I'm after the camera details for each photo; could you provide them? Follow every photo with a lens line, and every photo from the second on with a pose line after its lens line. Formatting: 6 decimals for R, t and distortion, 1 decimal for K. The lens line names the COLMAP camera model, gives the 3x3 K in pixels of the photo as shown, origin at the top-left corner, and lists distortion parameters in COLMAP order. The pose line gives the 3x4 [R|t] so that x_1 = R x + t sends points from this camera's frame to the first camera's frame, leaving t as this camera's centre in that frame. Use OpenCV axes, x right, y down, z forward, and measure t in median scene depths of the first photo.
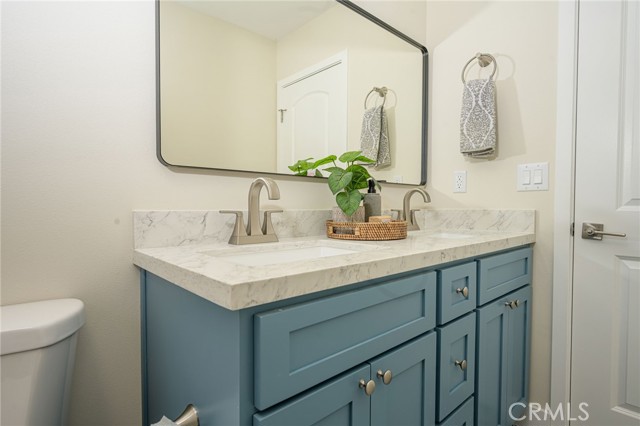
lens RADIAL K [[338.2, 0, 320.2], [0, 338.2, 212.7], [0, 0, 1]] dist [-0.001647, 0.000018]
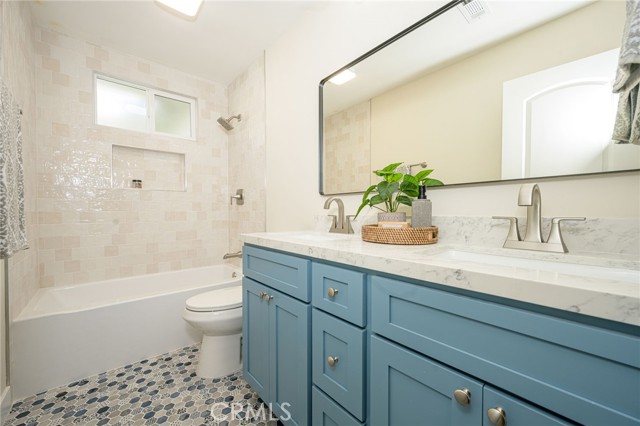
lens RADIAL K [[250.8, 0, 320.3], [0, 250.8, 214.6], [0, 0, 1]] dist [-0.000509, -0.000363]
pose [[-0.003705, 0.002355, -0.999990, 0.905695], [-0.018470, 0.999826, 0.002423, -0.008432], [0.999823, 0.018479, -0.003661, 0.700608]]
